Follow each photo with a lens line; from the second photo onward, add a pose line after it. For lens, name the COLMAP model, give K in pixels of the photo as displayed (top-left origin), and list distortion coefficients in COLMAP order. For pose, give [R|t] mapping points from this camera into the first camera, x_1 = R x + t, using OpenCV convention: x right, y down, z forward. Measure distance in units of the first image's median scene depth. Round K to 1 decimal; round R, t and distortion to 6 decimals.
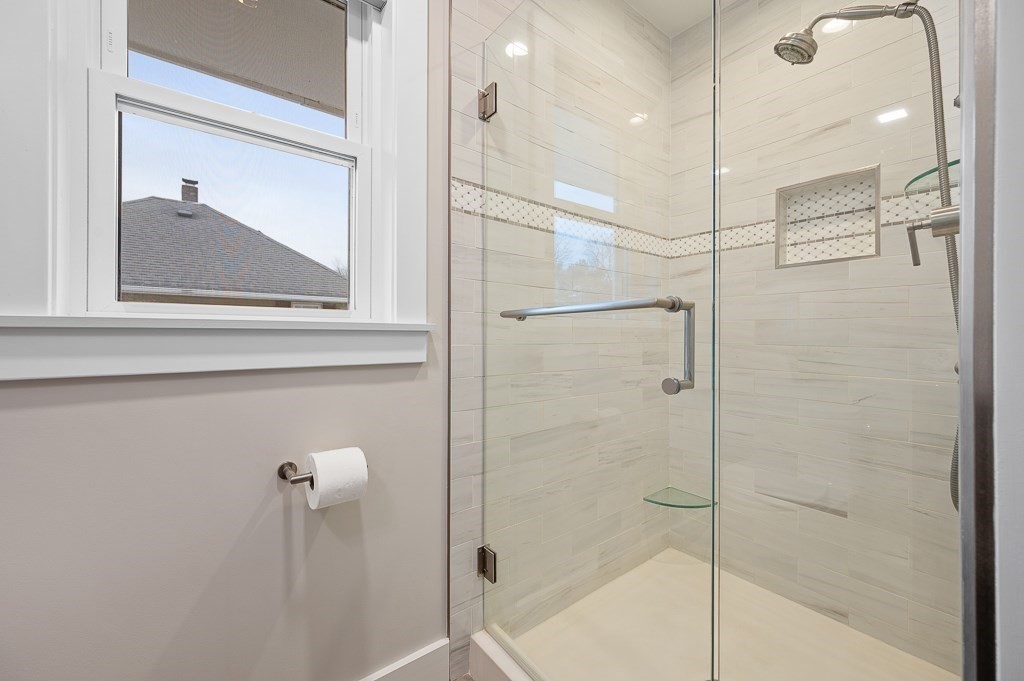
lens RADIAL K [[411.7, 0, 517.9], [0, 411.7, 333.3], [0, 0, 1]] dist [0.001910, -0.000221]
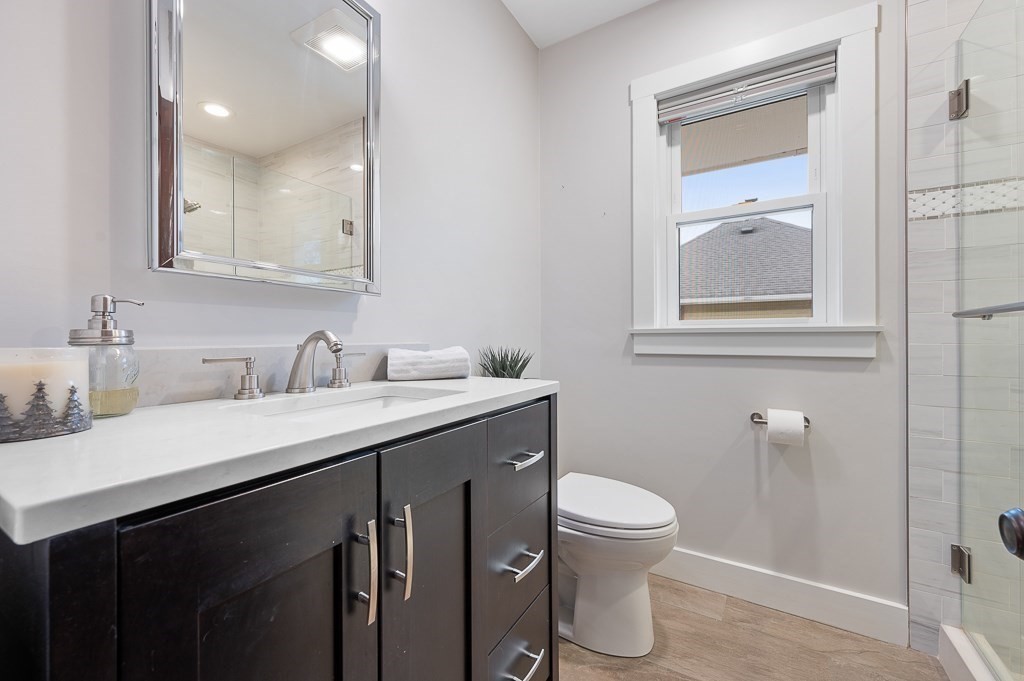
lens RADIAL K [[411.7, 0, 514.4], [0, 411.7, 337.4], [0, 0, 1]] dist [0.001910, -0.000221]
pose [[0.362583, -0.001998, -0.931949, 0.465743], [0.009043, 0.999958, 0.001375, 0.000136], [0.931908, -0.008926, 0.362586, -0.371814]]
